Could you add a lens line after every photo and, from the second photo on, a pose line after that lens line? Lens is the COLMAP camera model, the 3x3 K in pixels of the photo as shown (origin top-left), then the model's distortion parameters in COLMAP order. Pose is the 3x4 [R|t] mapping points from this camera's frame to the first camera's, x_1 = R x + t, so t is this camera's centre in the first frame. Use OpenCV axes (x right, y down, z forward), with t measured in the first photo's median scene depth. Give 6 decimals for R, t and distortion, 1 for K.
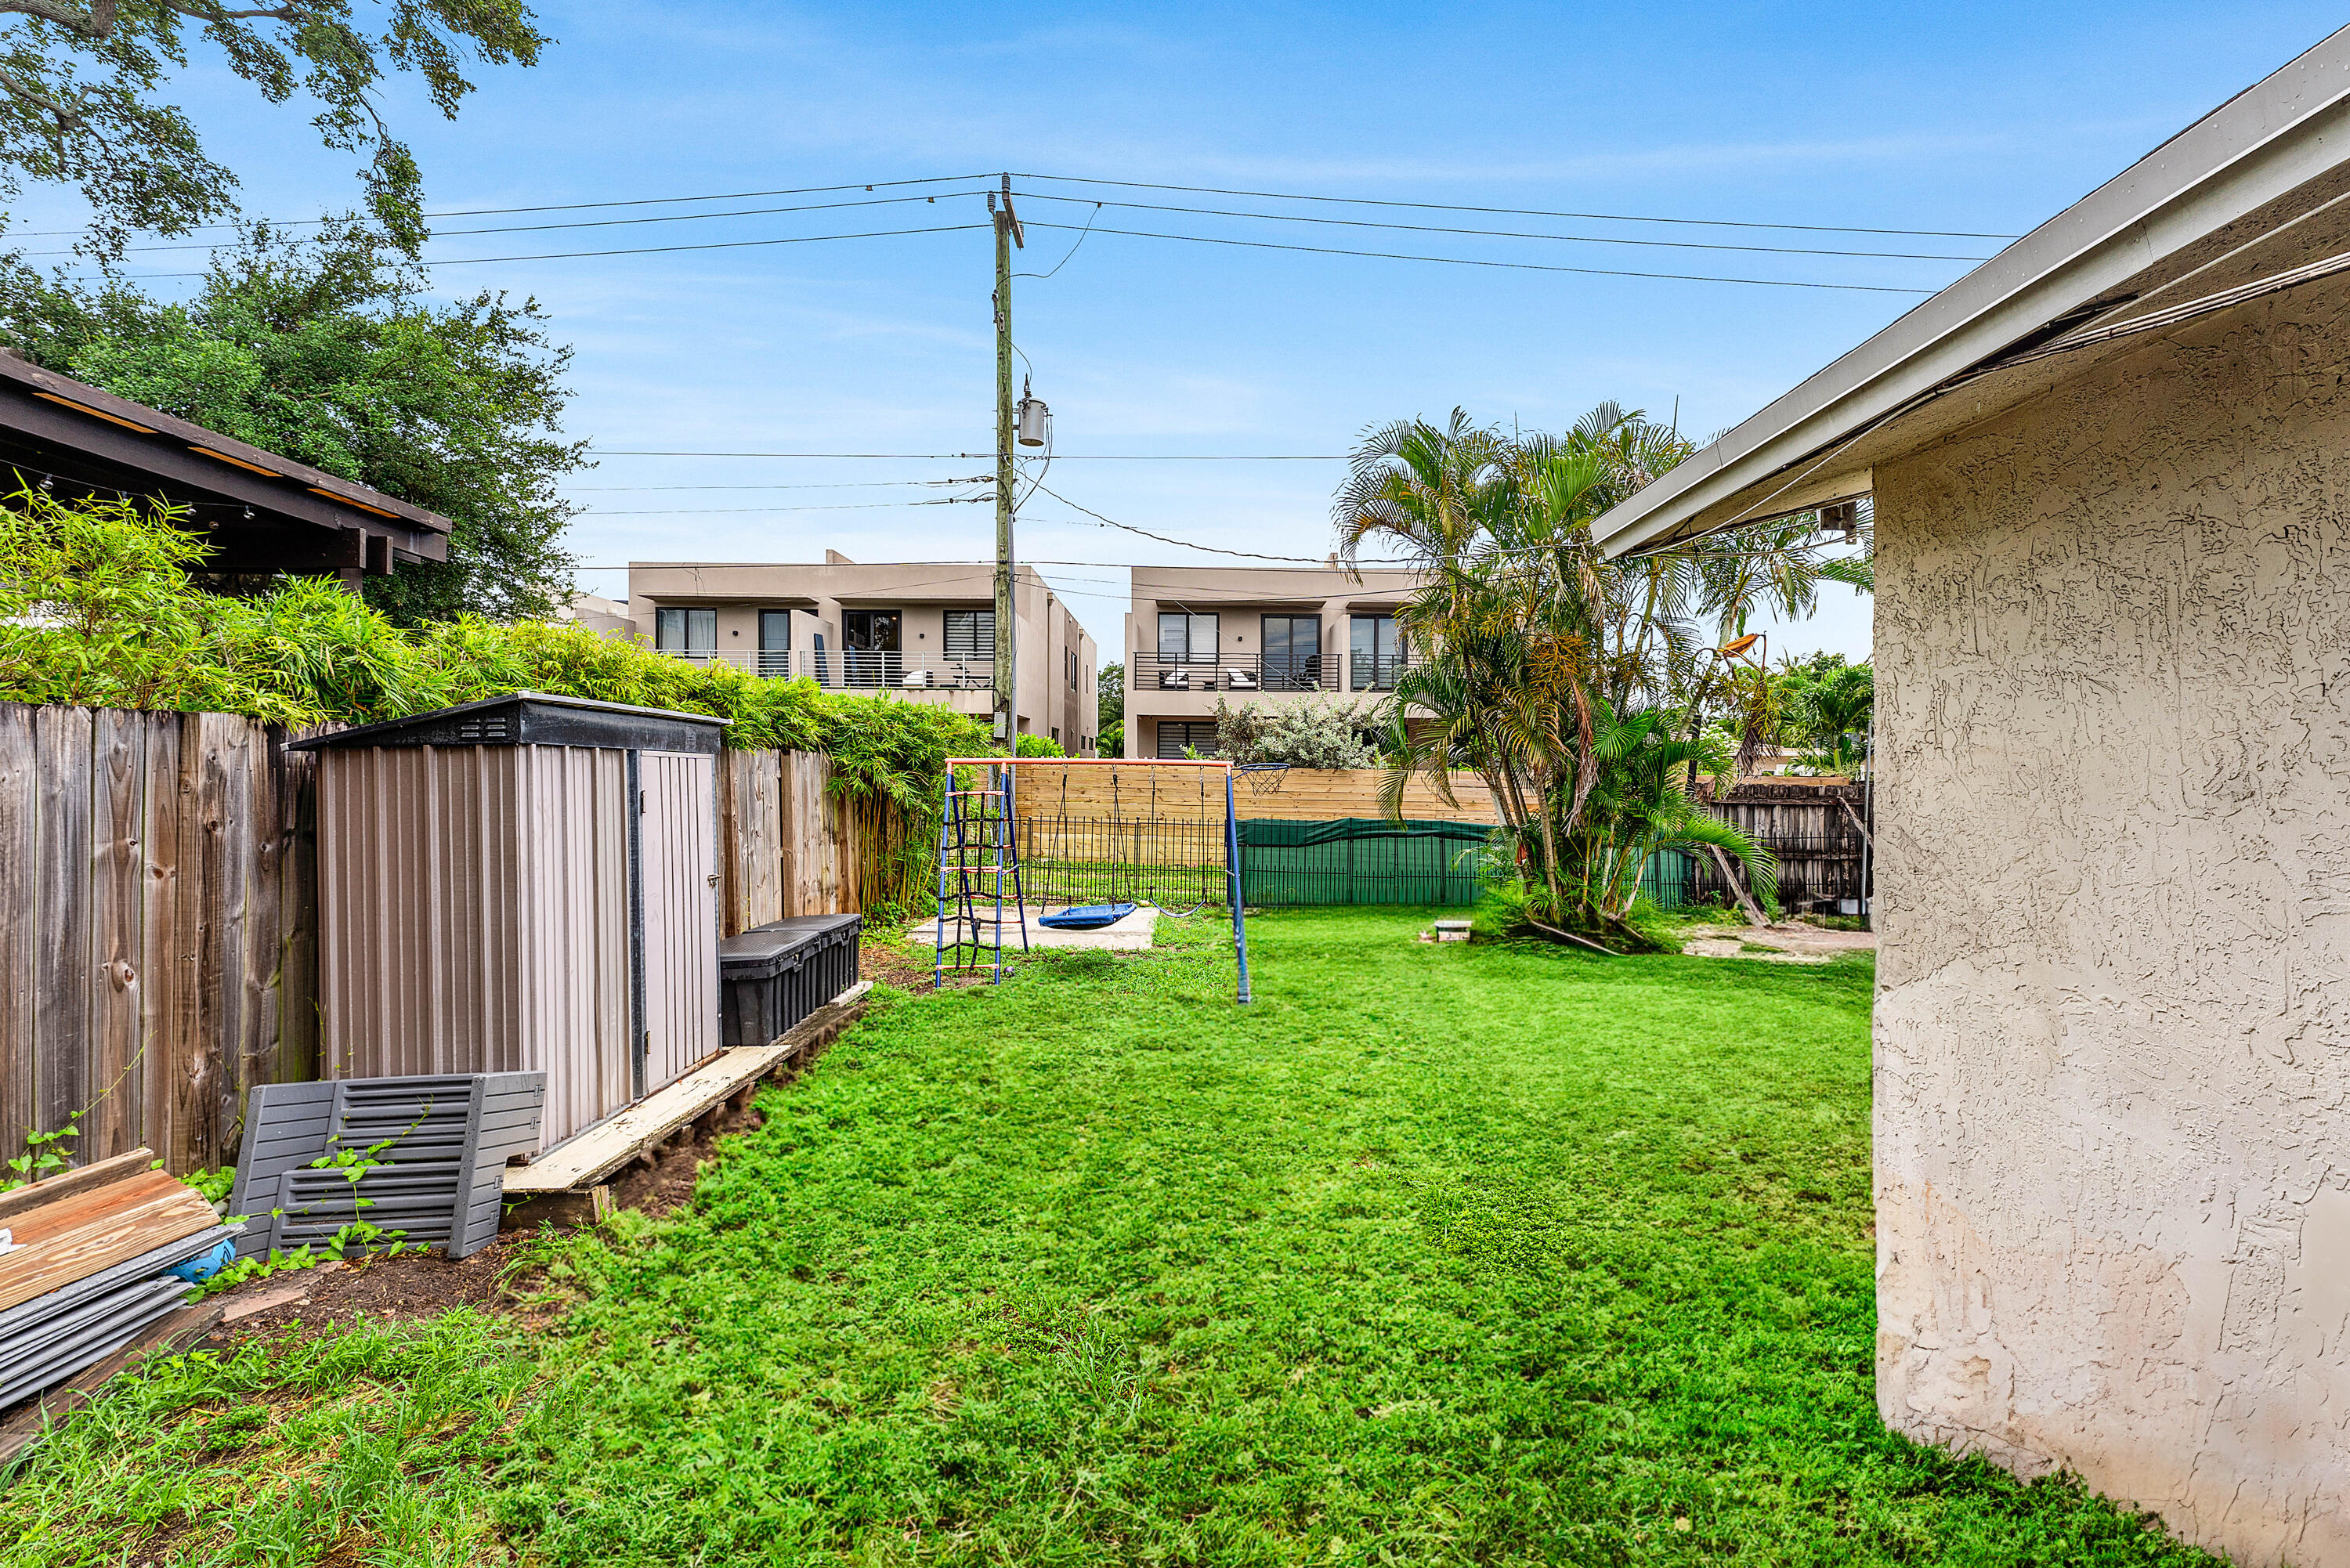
lens RADIAL K [[976.3, 0, 1175.0], [0, 976.3, 784.0], [0, 0, 1]] dist [-0.000510, -0.000036]
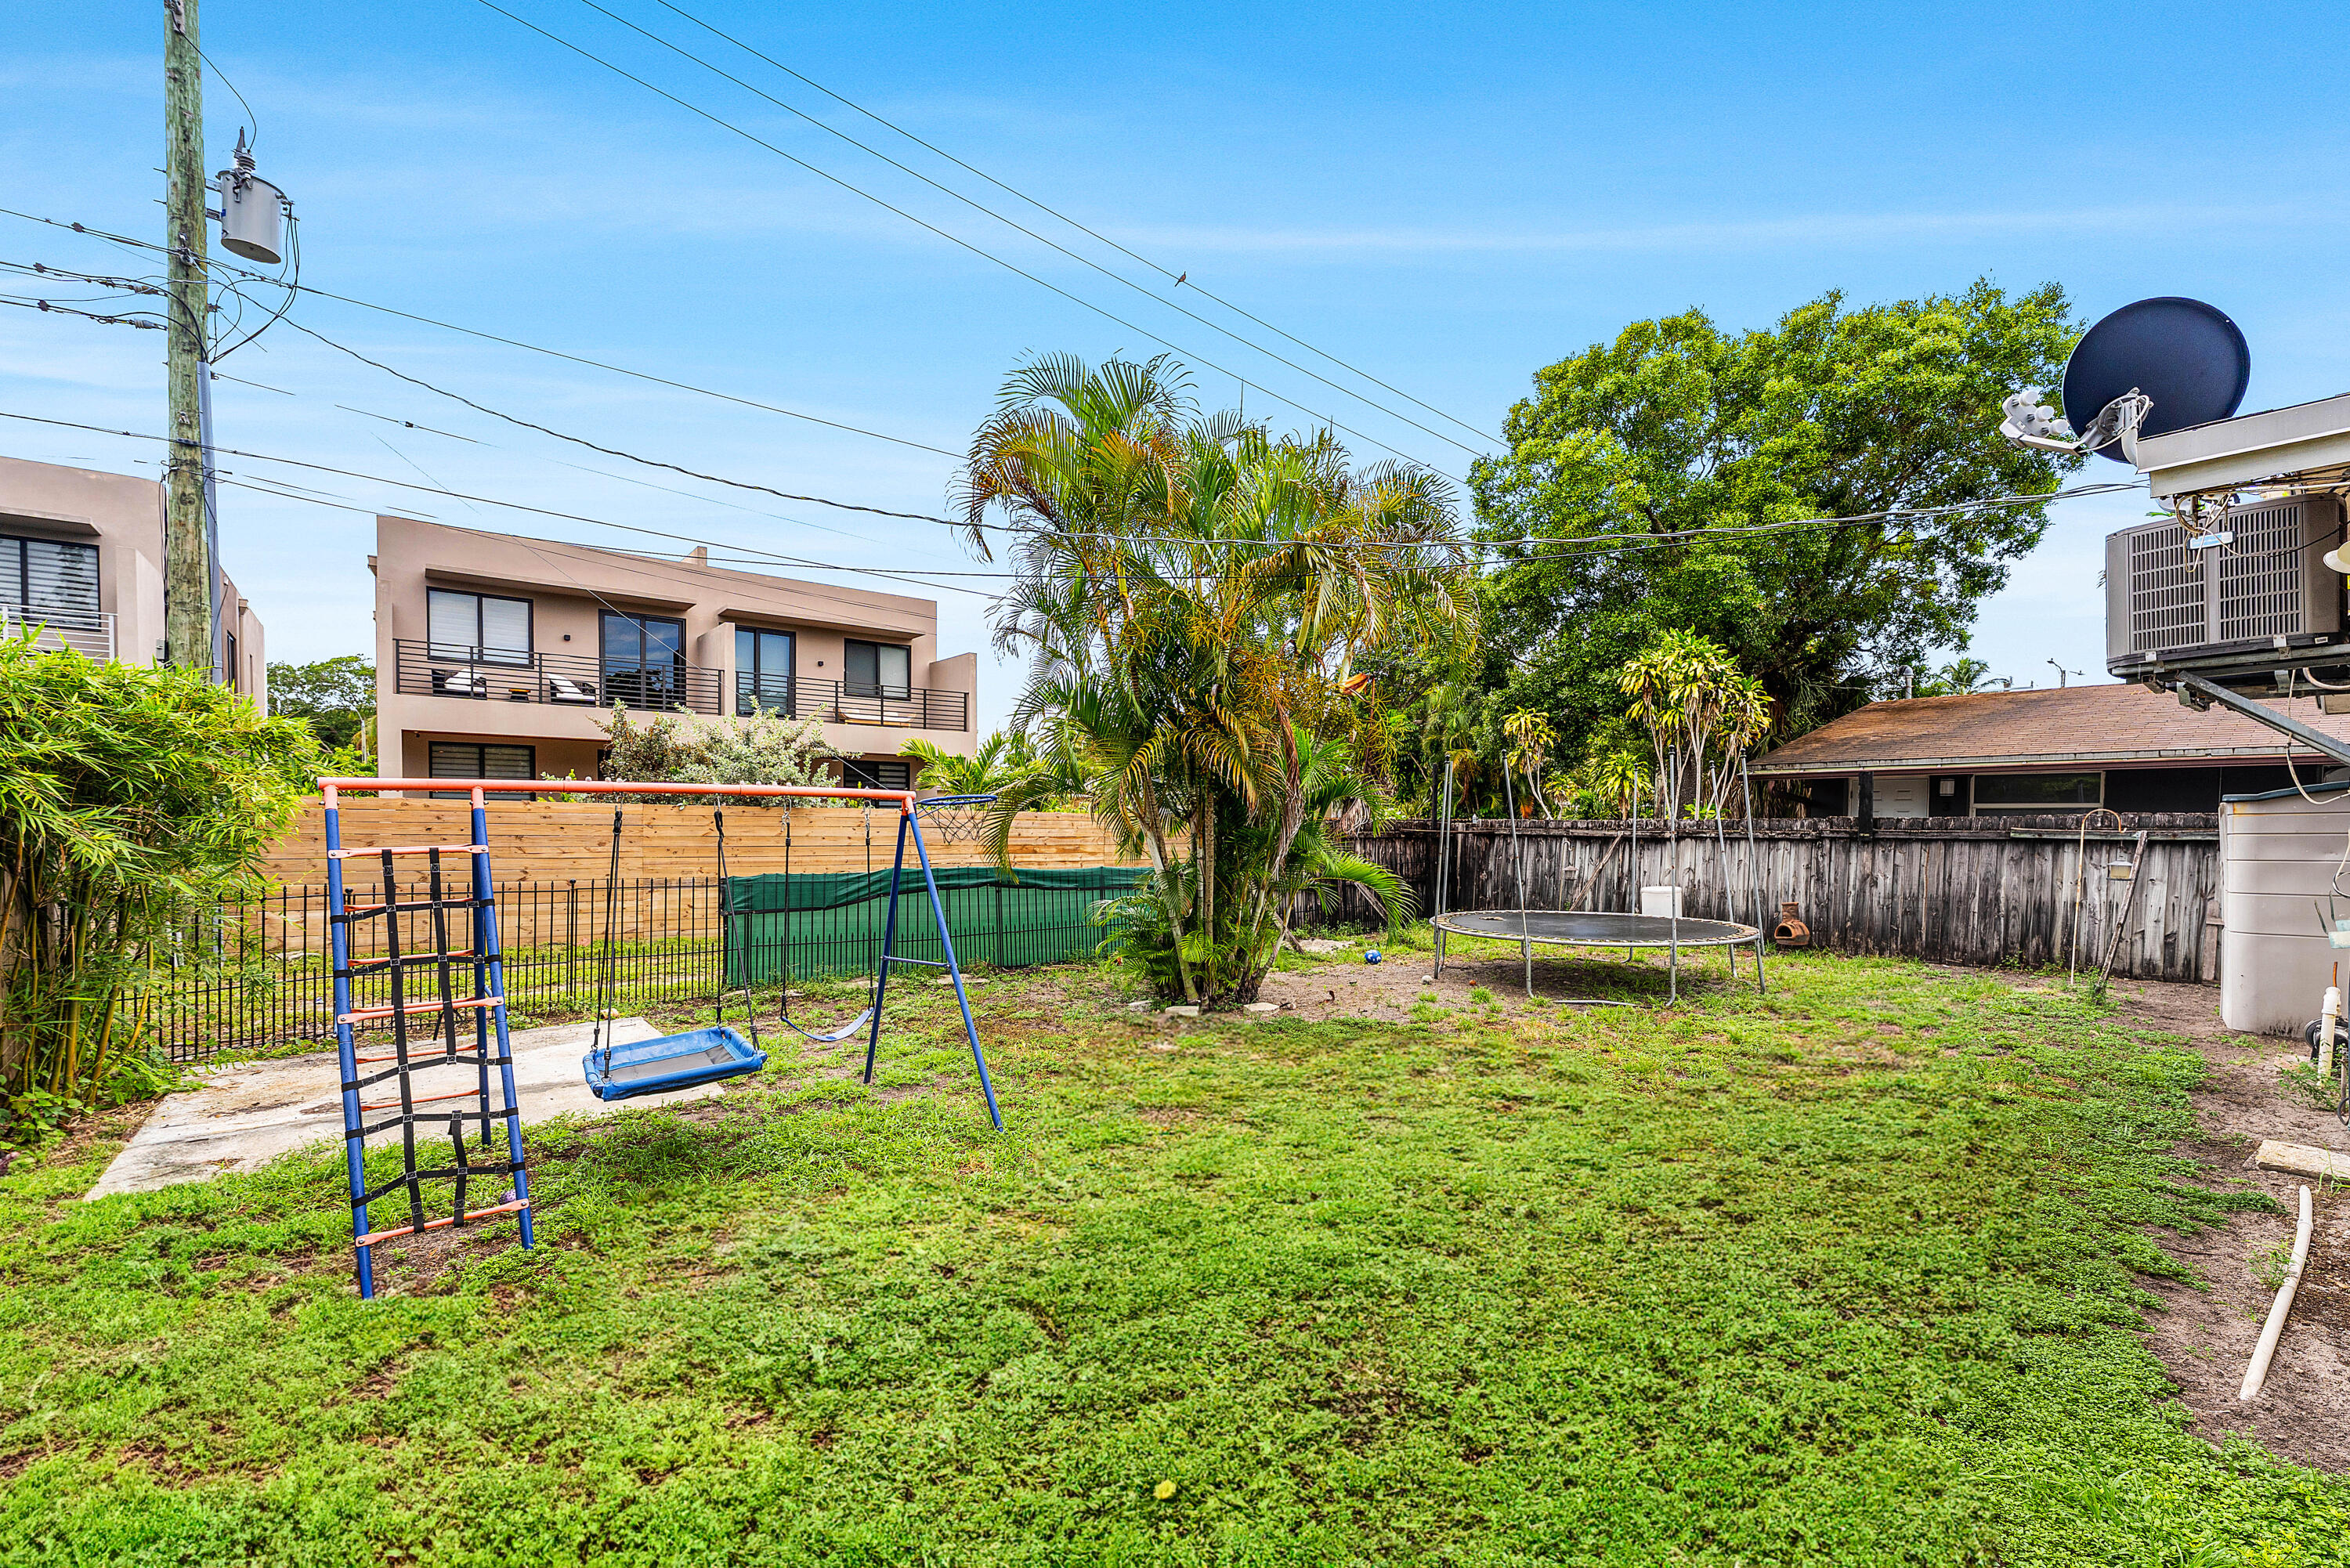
lens RADIAL K [[942.9, 0, 1177.1], [0, 942.9, 843.9], [0, 0, 1]] dist [-0.000054, -0.004478]
pose [[0.745669, -0.023073, 0.665917, -0.113854], [0.008933, 0.999657, 0.024634, -0.001194], [-0.666256, -0.012420, 0.745619, 0.202565]]
